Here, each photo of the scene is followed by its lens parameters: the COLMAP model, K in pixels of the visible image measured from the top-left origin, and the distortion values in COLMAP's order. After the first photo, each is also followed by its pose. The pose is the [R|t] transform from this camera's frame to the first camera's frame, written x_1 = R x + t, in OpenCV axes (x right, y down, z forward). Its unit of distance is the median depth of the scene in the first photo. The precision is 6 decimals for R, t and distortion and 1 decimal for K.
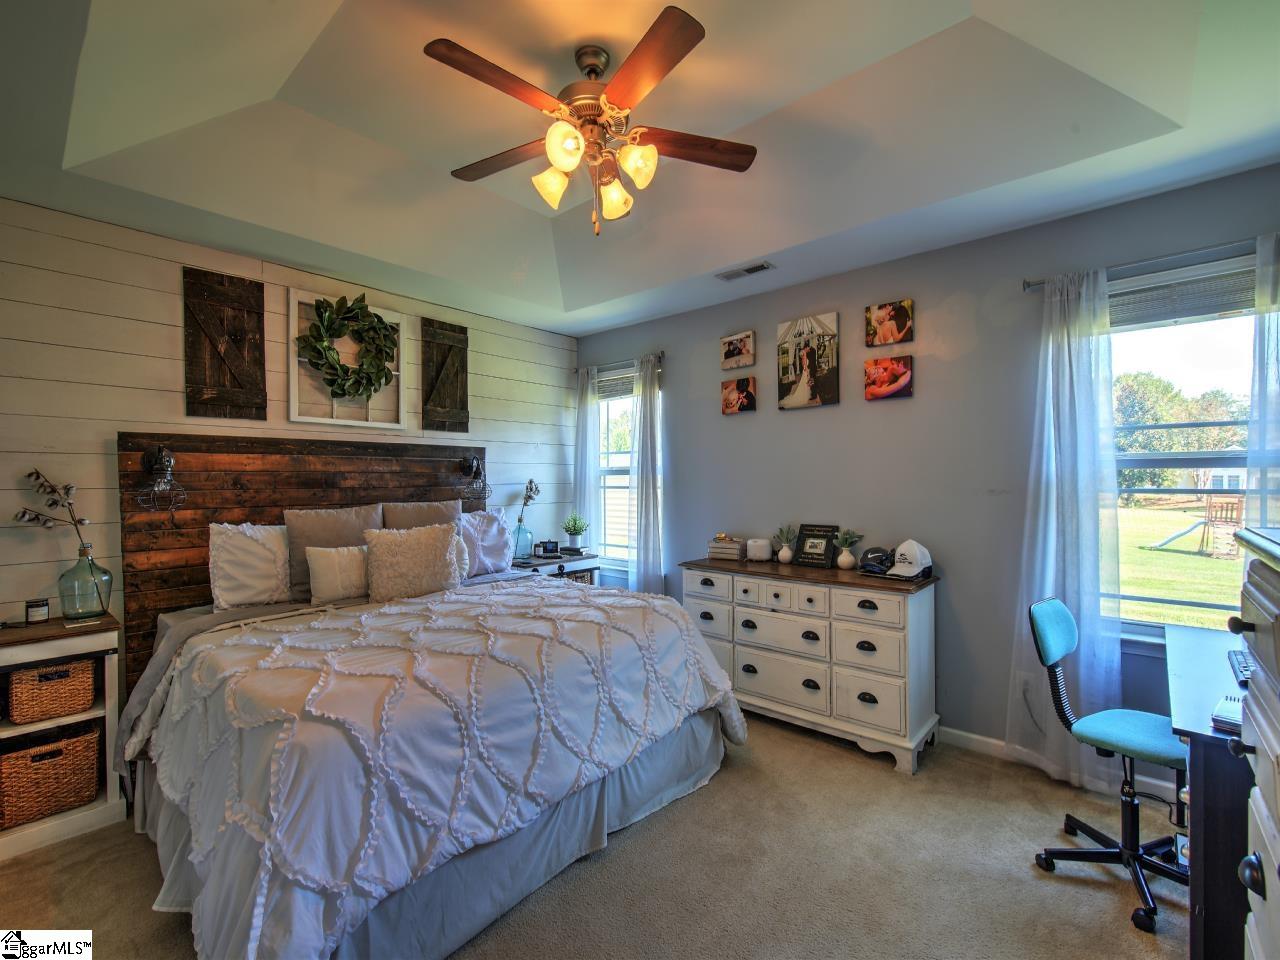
lens RADIAL K [[566.7, 0, 649.3], [0, 566.7, 478.2], [0, 0, 1]] dist [0.001805, -0.002744]
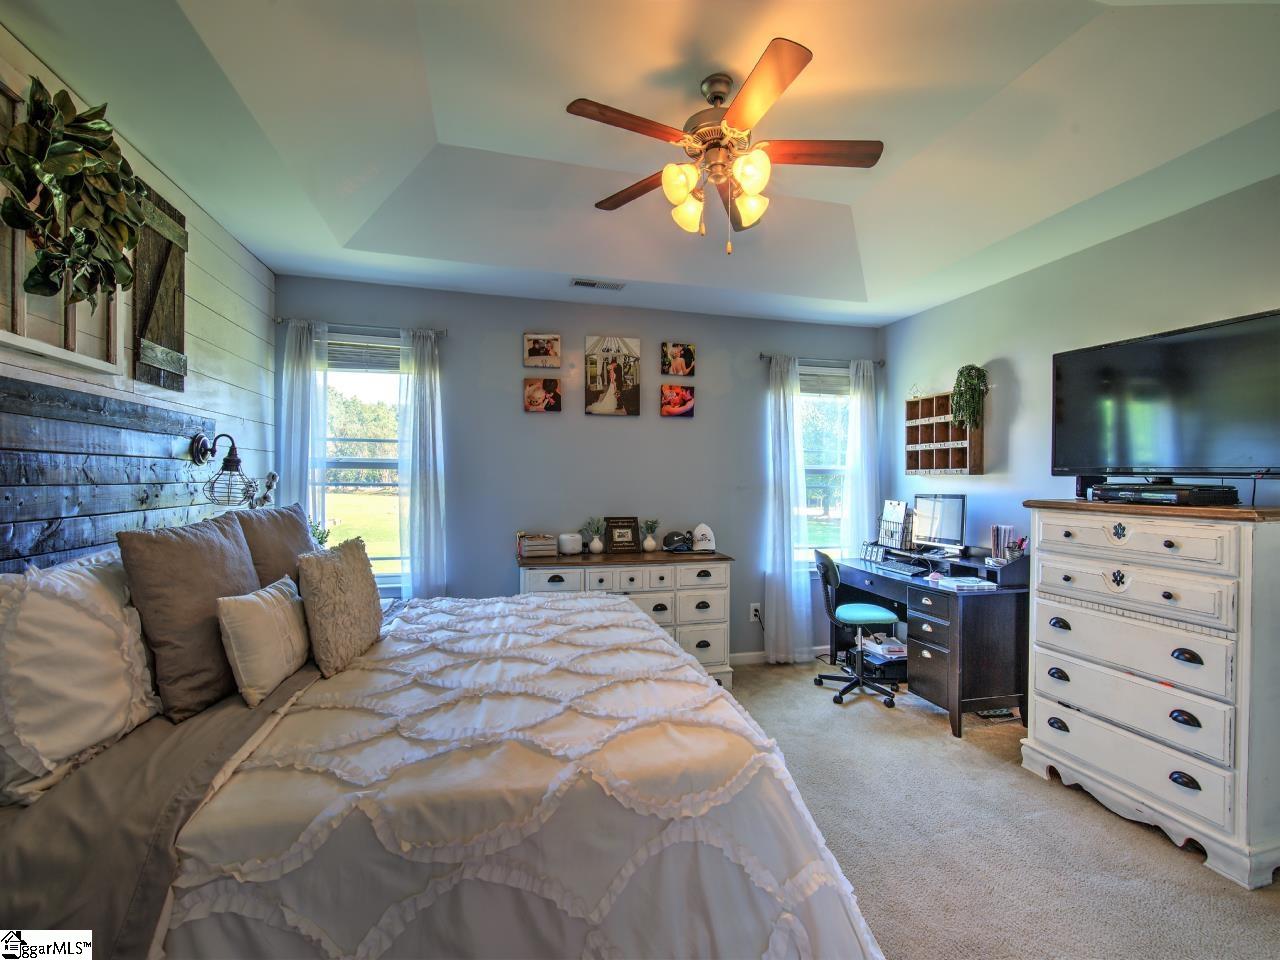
lens RADIAL K [[566.7, 0, 641.2], [0, 566.7, 479.0], [0, 0, 1]] dist [0.001805, -0.002744]
pose [[0.561231, 0.010611, 0.827591, -0.645652], [-0.014038, 0.999896, -0.003300, 0.007067], [-0.827540, -0.009766, 0.561321, 0.310709]]
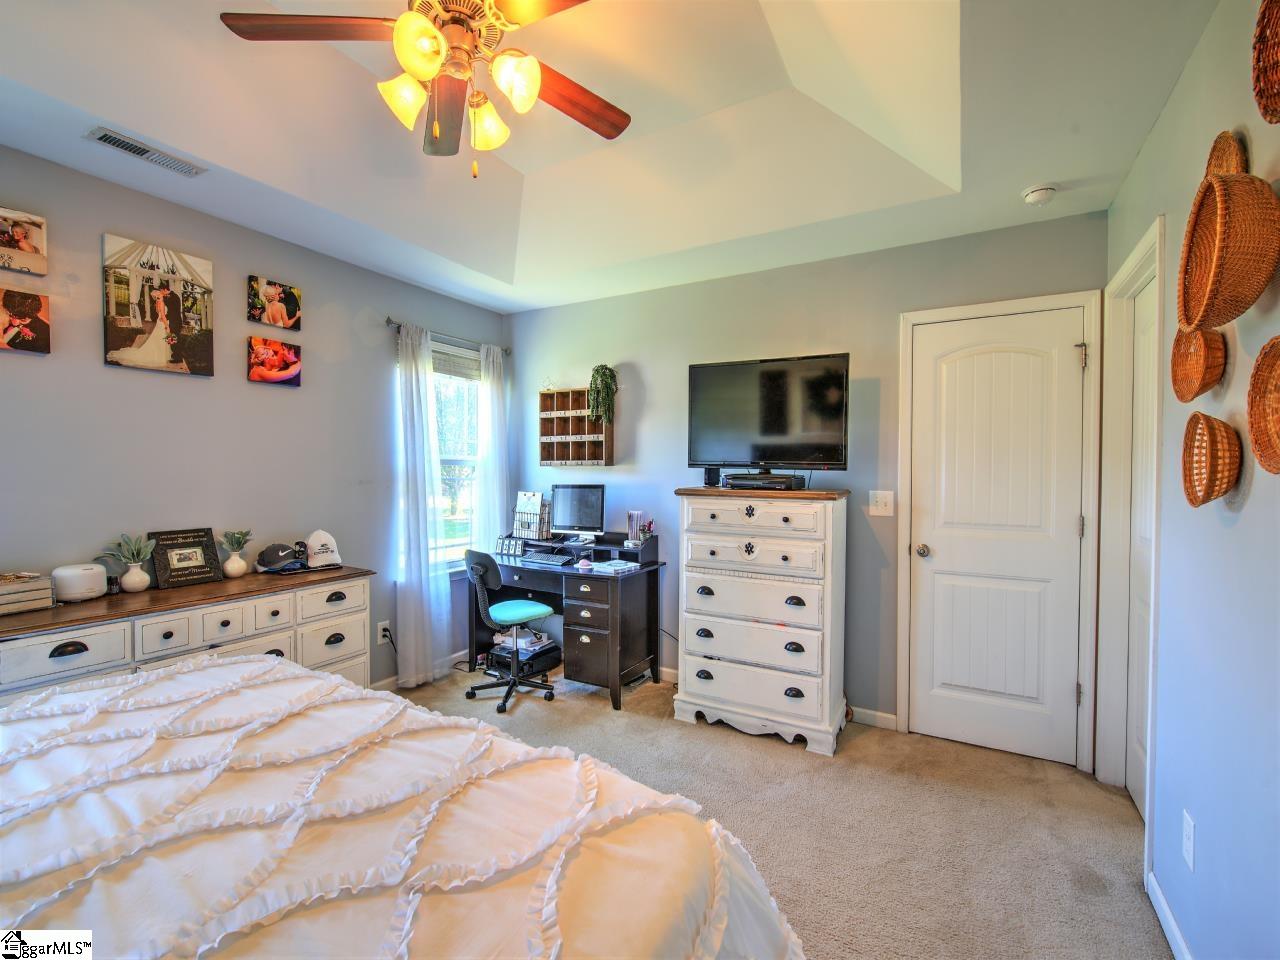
lens RADIAL K [[566.7, 0, 645.2], [0, 566.7, 478.8], [0, 0, 1]] dist [0.001805, -0.002744]
pose [[-0.206510, -0.008360, 0.978409, -0.571591], [-0.006085, 0.999955, 0.007260, 0.004196], [-0.978426, -0.004454, -0.206552, 0.549057]]
